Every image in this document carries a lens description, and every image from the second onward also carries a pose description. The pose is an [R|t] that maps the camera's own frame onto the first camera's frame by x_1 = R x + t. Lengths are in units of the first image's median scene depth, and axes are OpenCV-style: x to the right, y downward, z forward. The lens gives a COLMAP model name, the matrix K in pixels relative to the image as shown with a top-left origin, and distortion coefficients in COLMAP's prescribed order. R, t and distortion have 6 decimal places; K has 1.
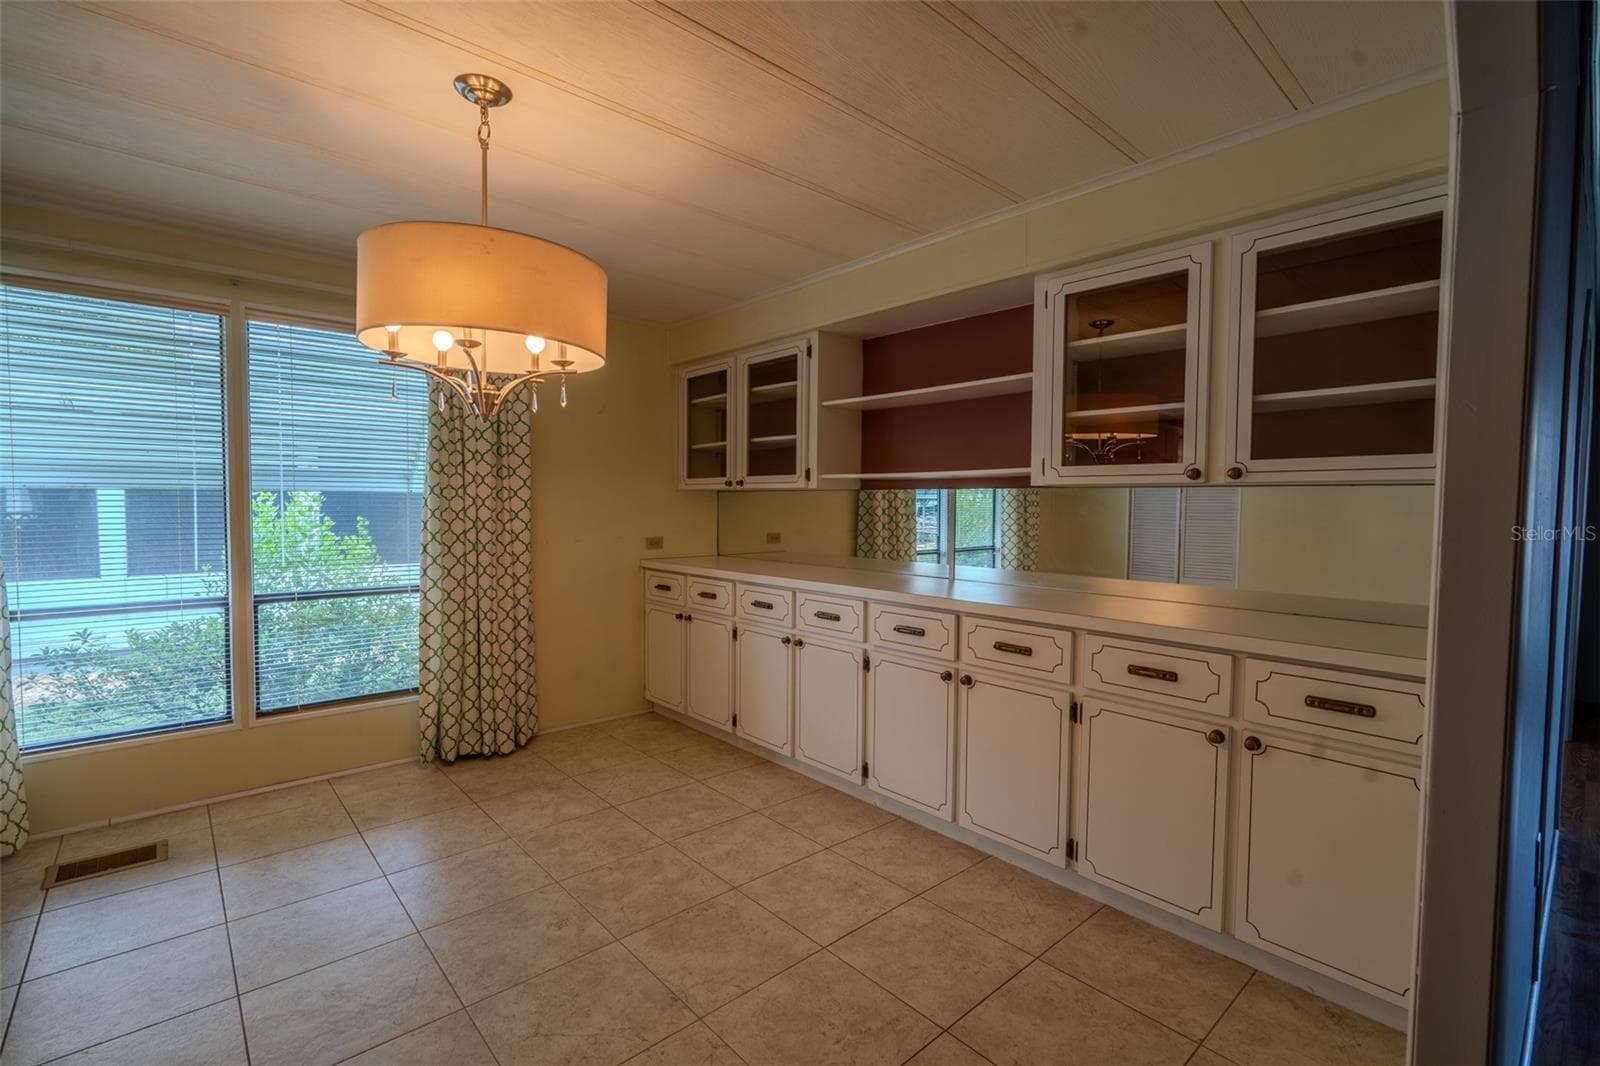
lens RADIAL K [[718.0, 0, 800.0], [0, 718.0, 533.0], [0, 0, 1]] dist [-0.000963, -0.000372]
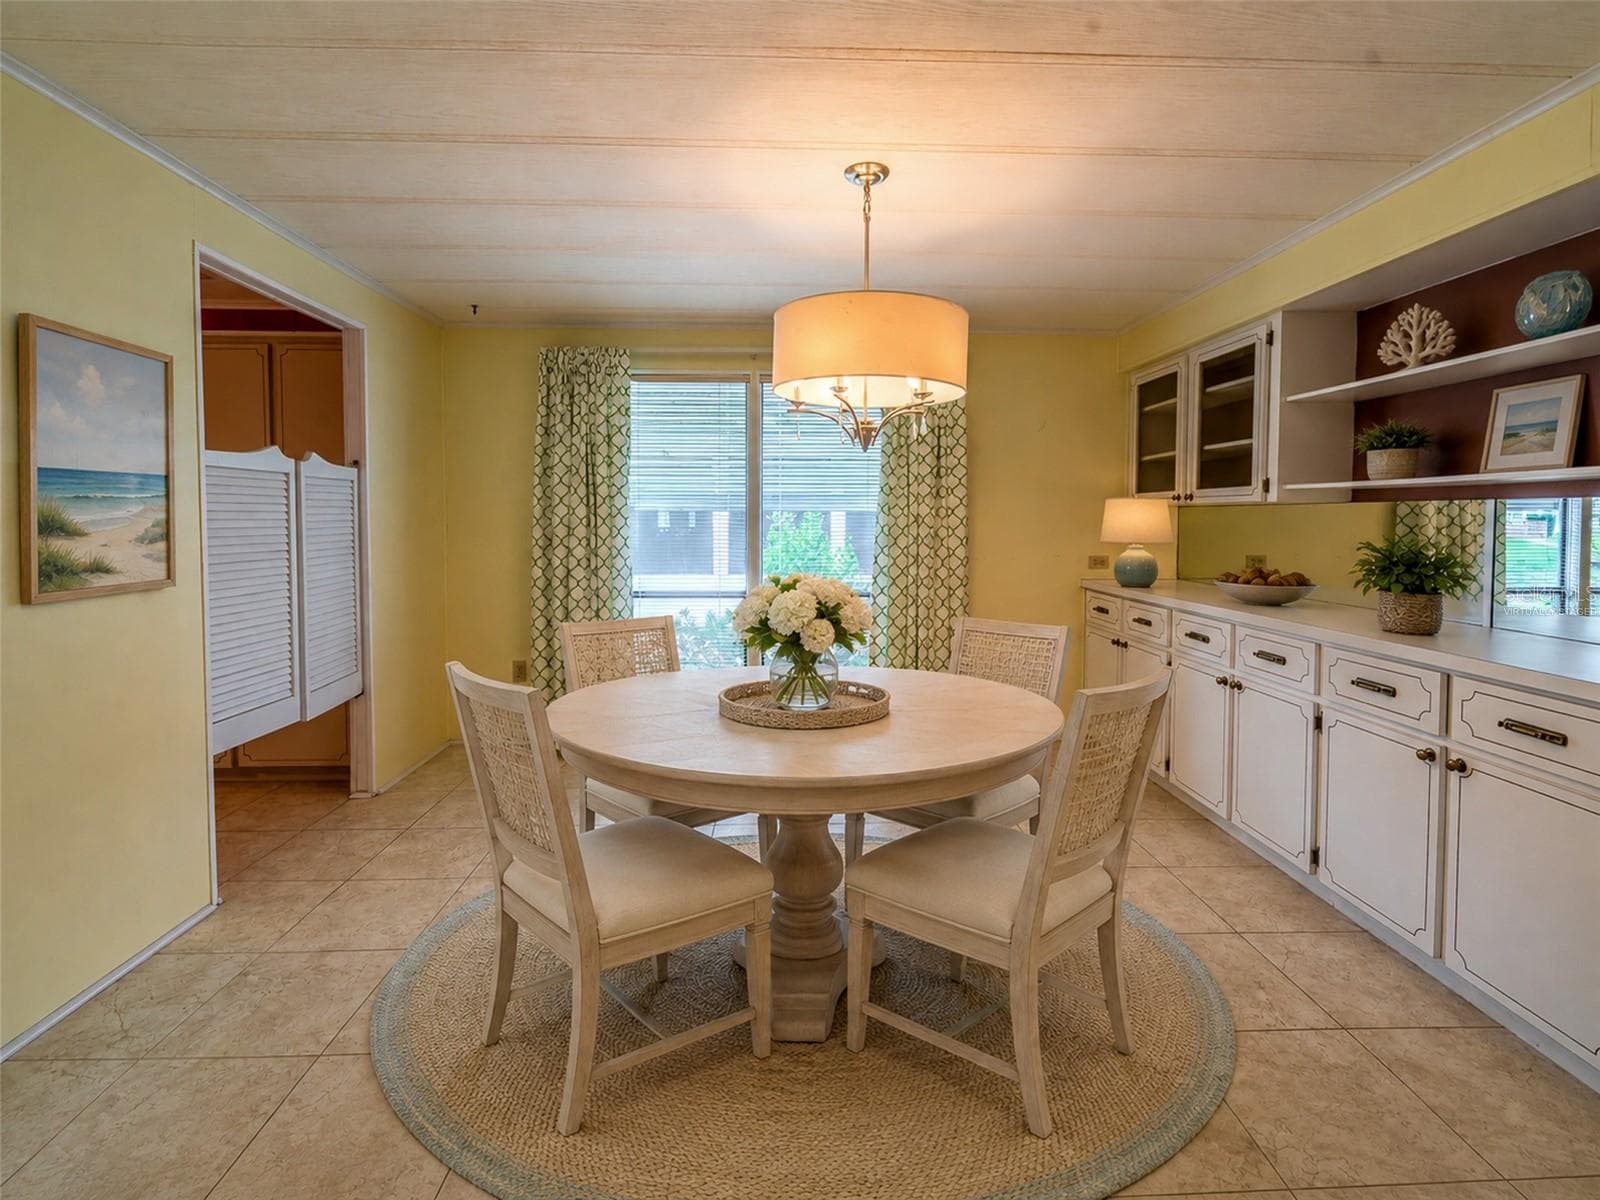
lens RADIAL K [[730.3, 0, 798.4], [0, 730.3, 533.1], [0, 0, 1]] dist [-0.027074, 0.012131]
pose [[0.771553, 0.009160, -0.636099, 0.127674], [-0.023668, 0.999617, -0.014313, -0.001817], [0.635725, 0.026098, 0.771475, 0.009729]]
